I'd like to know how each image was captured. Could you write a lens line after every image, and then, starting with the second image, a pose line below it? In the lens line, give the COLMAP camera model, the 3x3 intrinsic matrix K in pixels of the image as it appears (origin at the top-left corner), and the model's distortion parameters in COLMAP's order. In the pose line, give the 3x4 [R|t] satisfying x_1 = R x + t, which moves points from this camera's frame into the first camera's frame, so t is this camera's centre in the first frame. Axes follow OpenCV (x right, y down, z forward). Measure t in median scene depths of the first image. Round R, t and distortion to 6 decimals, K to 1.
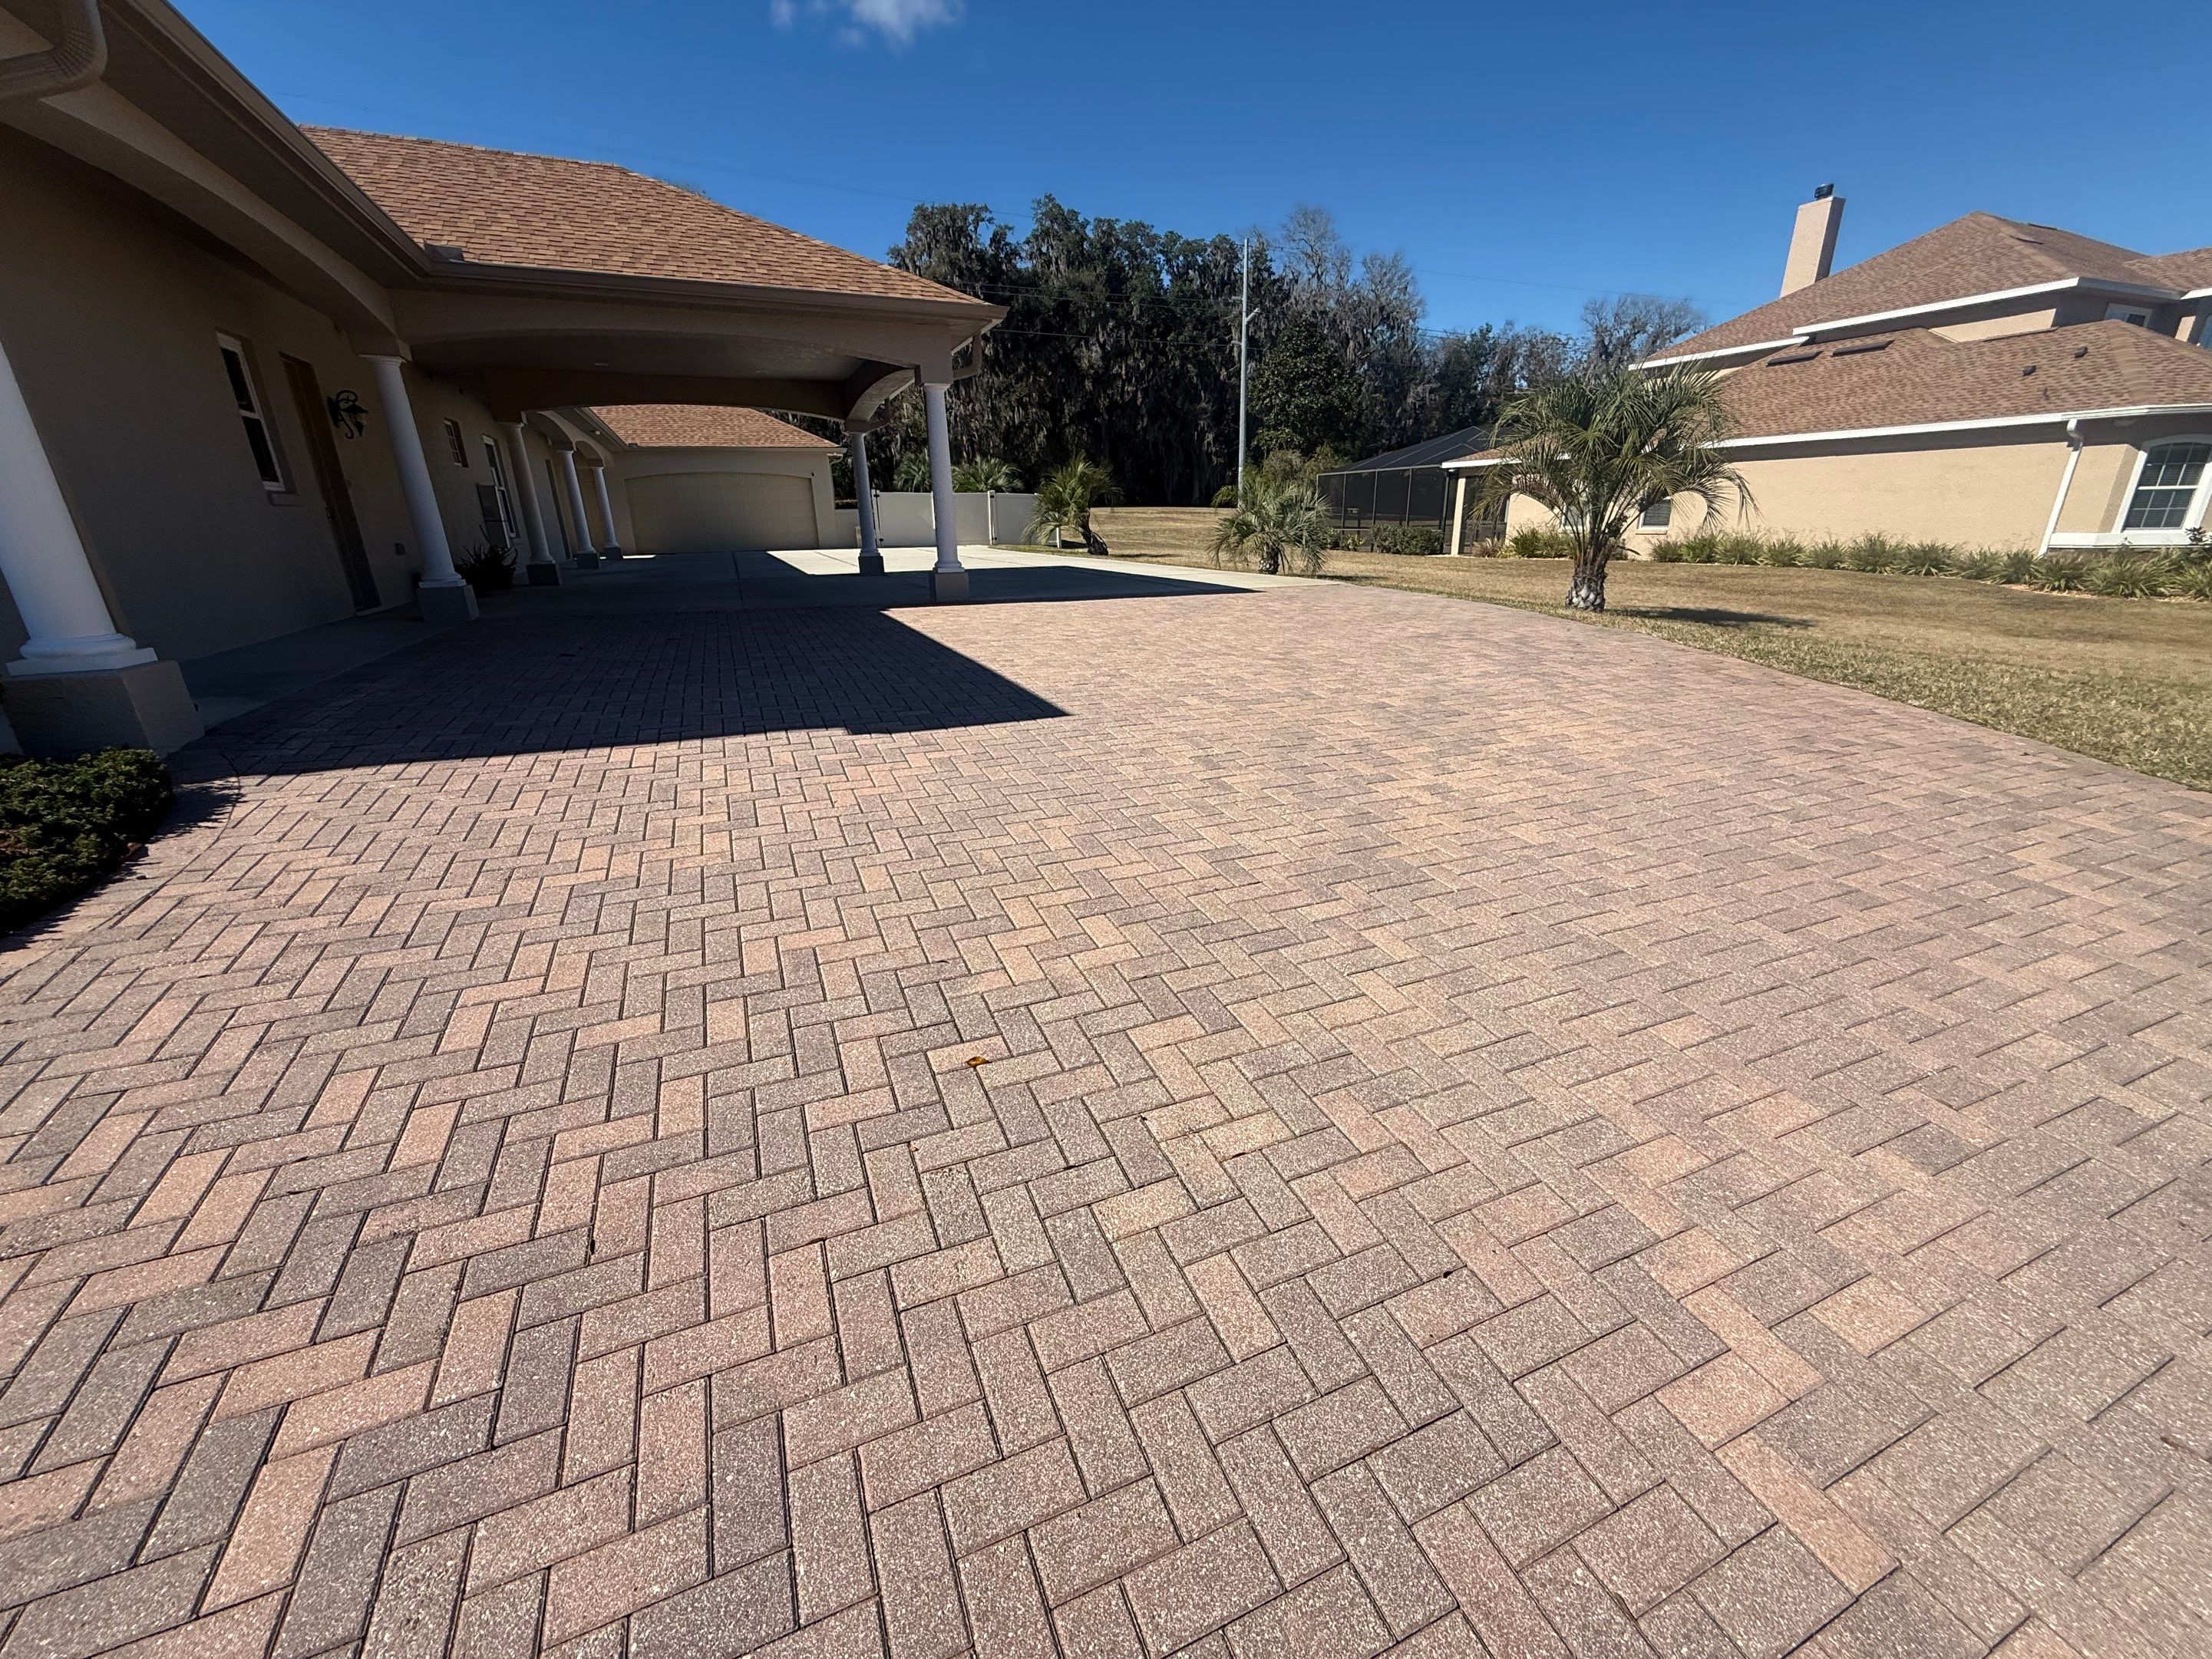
lens RADIAL K [[866.4, 0, 1132.2], [0, 866.4, 832.7], [0, 0, 1]] dist [-0.000905, -0.008870]
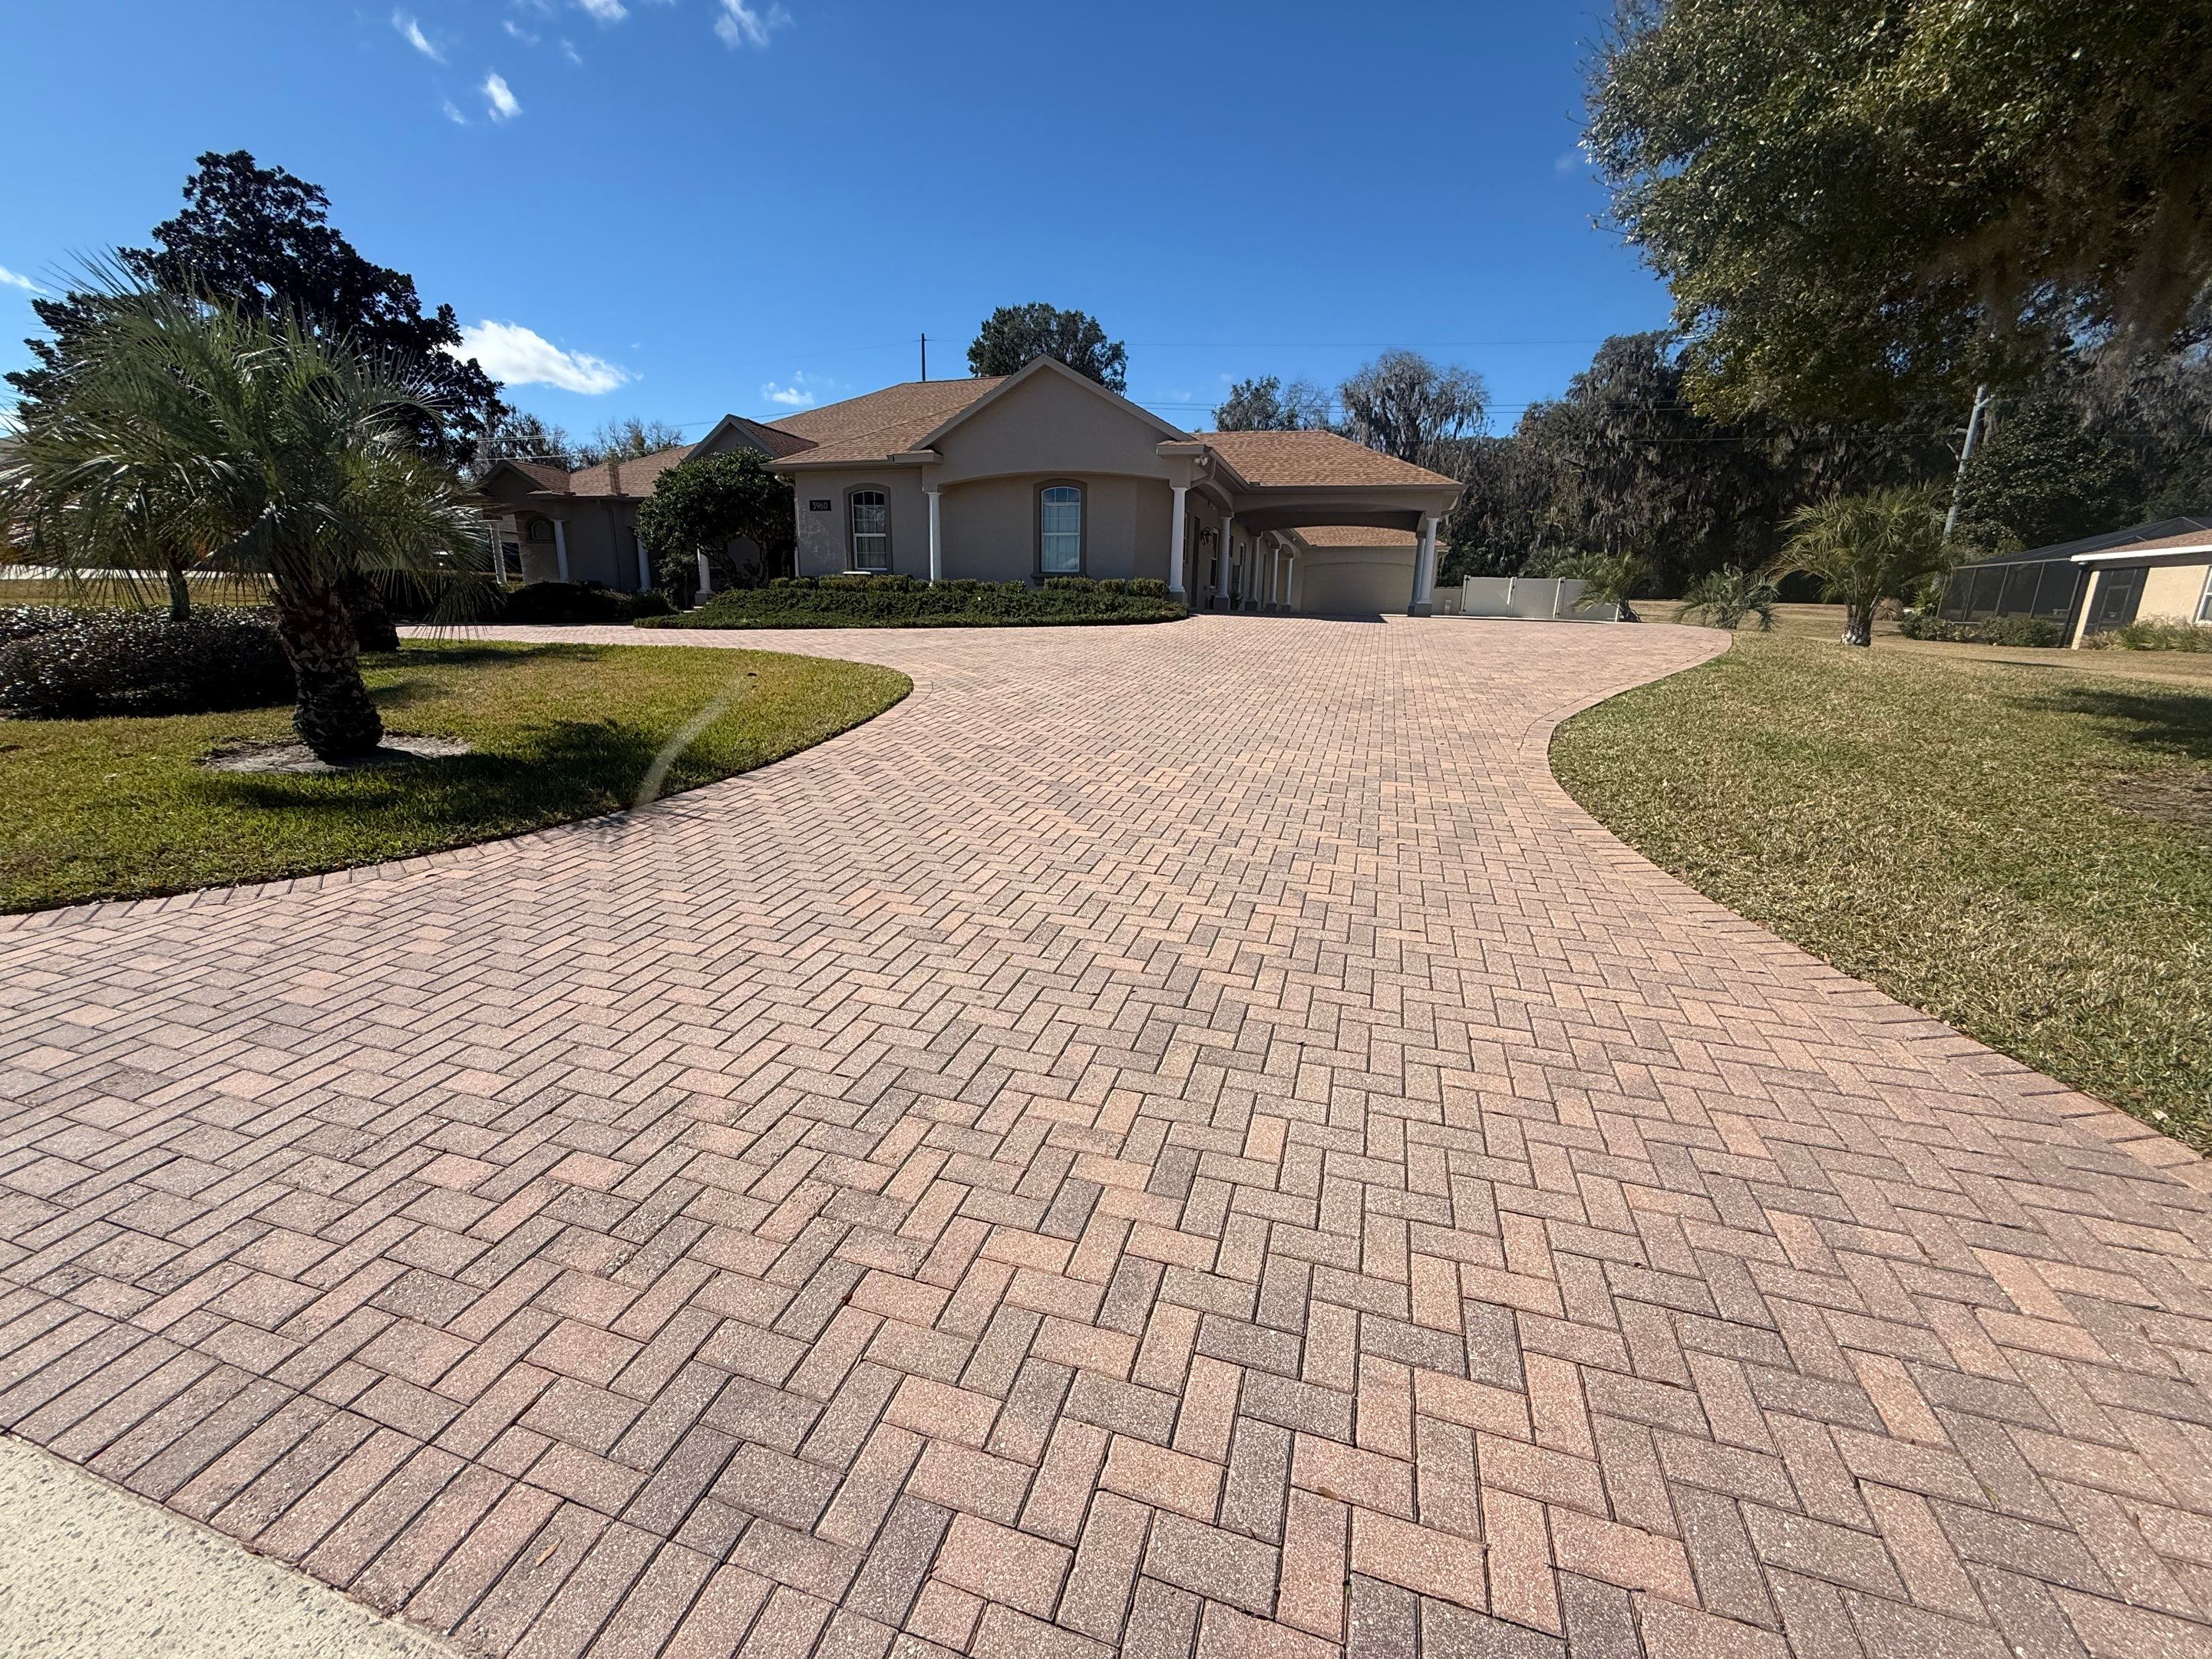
lens RADIAL K [[881.1, 0, 1132.1], [0, 881.1, 822.9], [0, 0, 1]] dist [-0.008928, -0.002706]
pose [[0.761498, 0.180891, -0.622414, 0.118926], [-0.250952, 0.967656, -0.025802, 0.076565], [0.597615, 0.175844, 0.782263, -0.169782]]
